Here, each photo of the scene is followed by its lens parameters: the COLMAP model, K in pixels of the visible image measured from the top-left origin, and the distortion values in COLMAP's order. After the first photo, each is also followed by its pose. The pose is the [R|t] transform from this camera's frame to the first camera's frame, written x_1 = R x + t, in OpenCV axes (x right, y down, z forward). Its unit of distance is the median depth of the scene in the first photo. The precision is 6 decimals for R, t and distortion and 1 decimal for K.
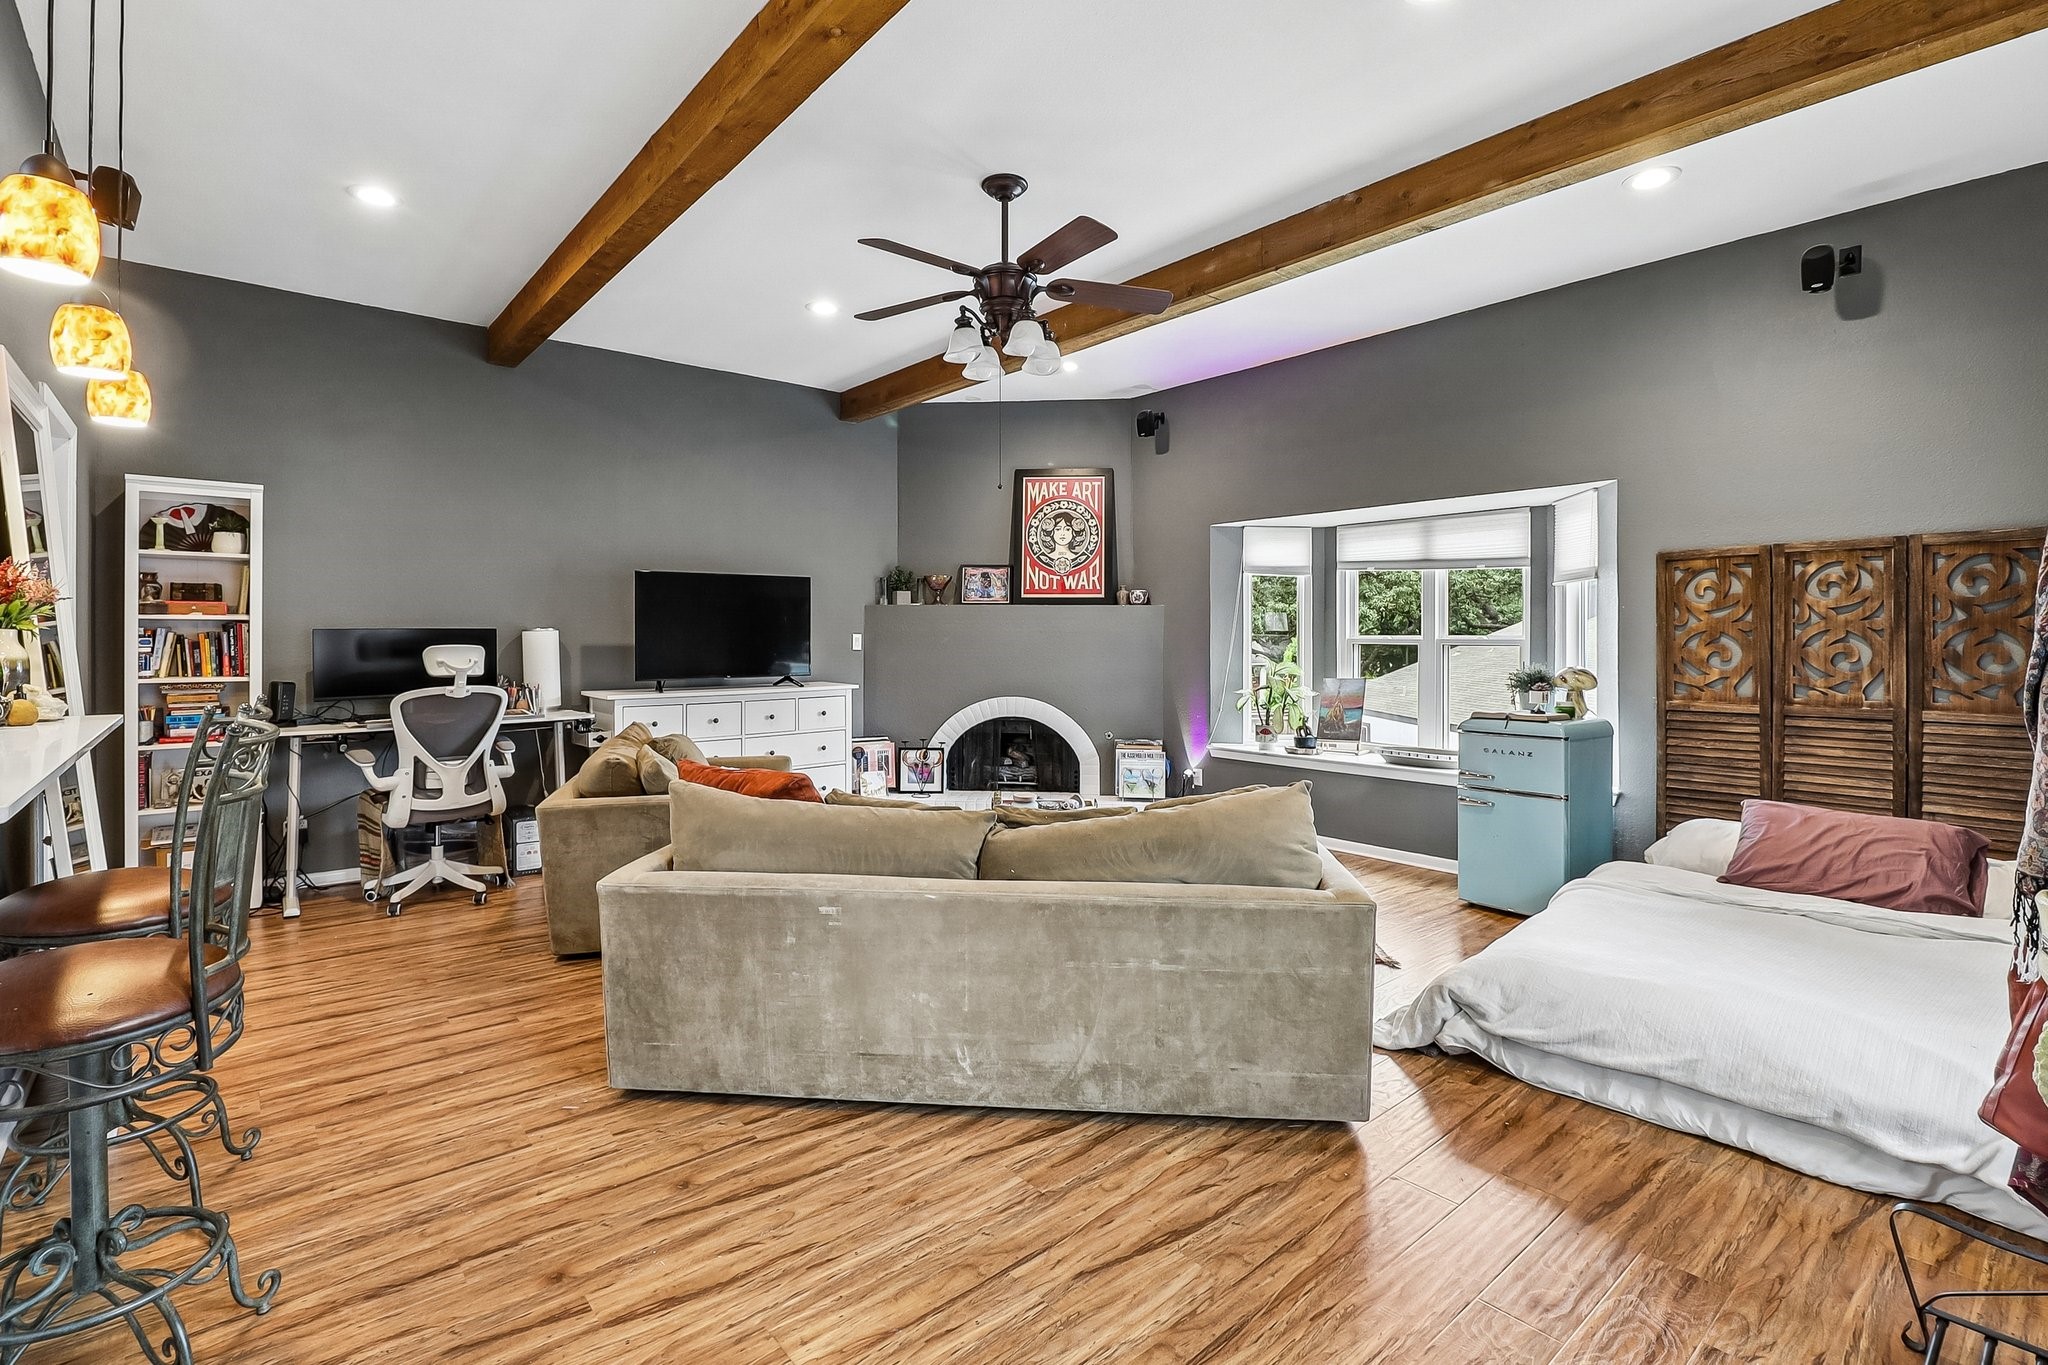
lens RADIAL K [[958.9, 0, 1012.5], [0, 958.9, 627.0], [0, 0, 1]] dist [0.000792, -0.017578]
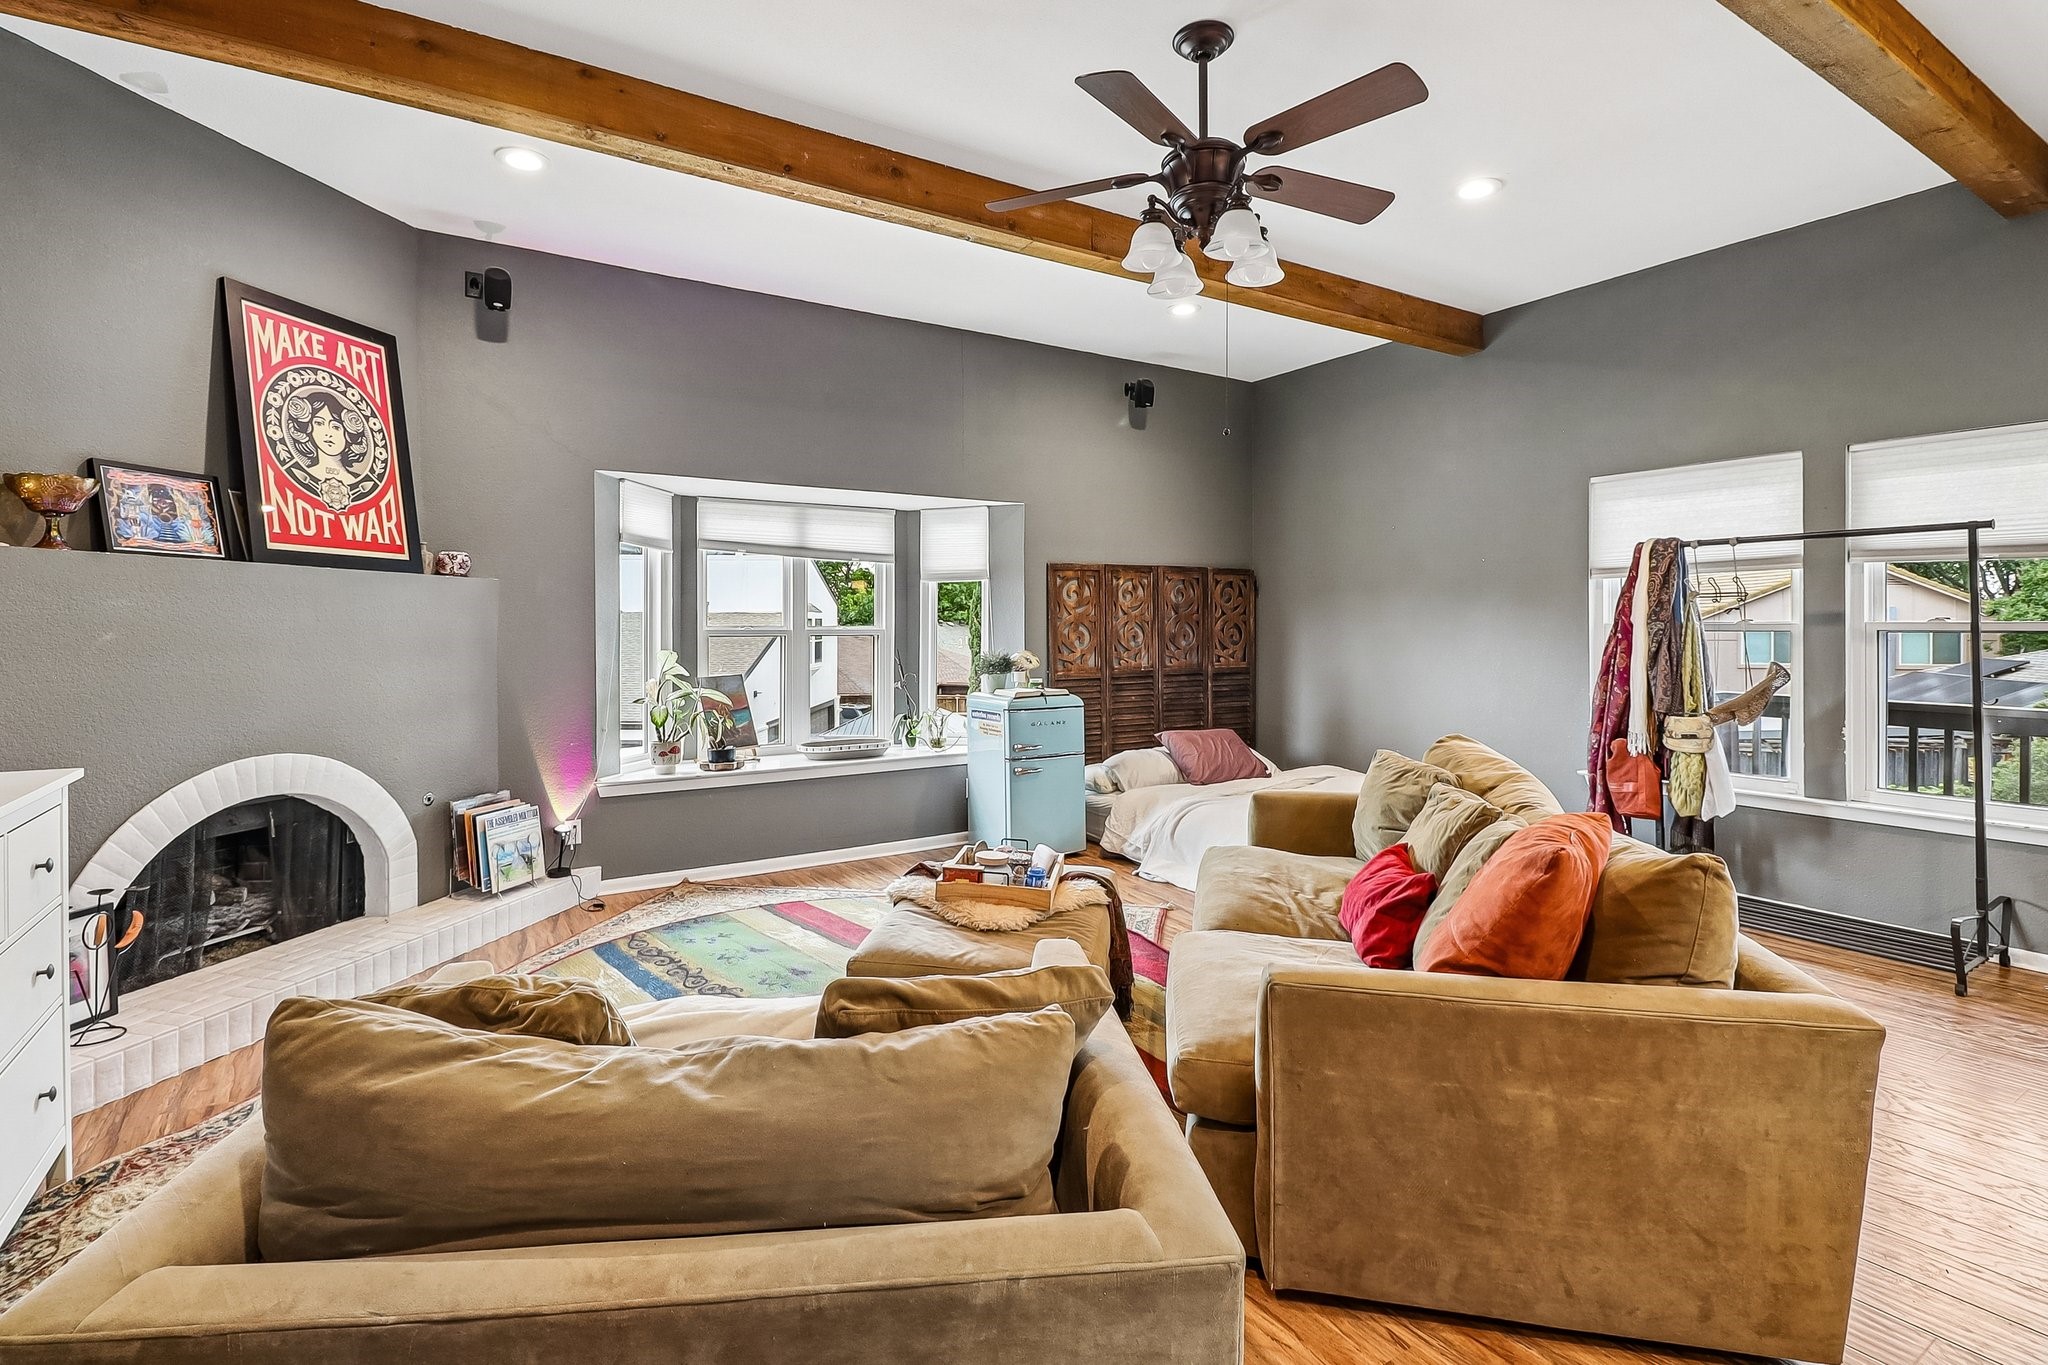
lens RADIAL K [[958.9, 0, 1012.5], [0, 958.9, 627.0], [0, 0, 1]] dist [0.000792, -0.017578]
pose [[0.121257, -0.000799, 0.992621, -0.433072], [-0.004944, 0.999987, 0.001409, 0.006483], [-0.992609, -0.005079, 0.121251, 0.580107]]
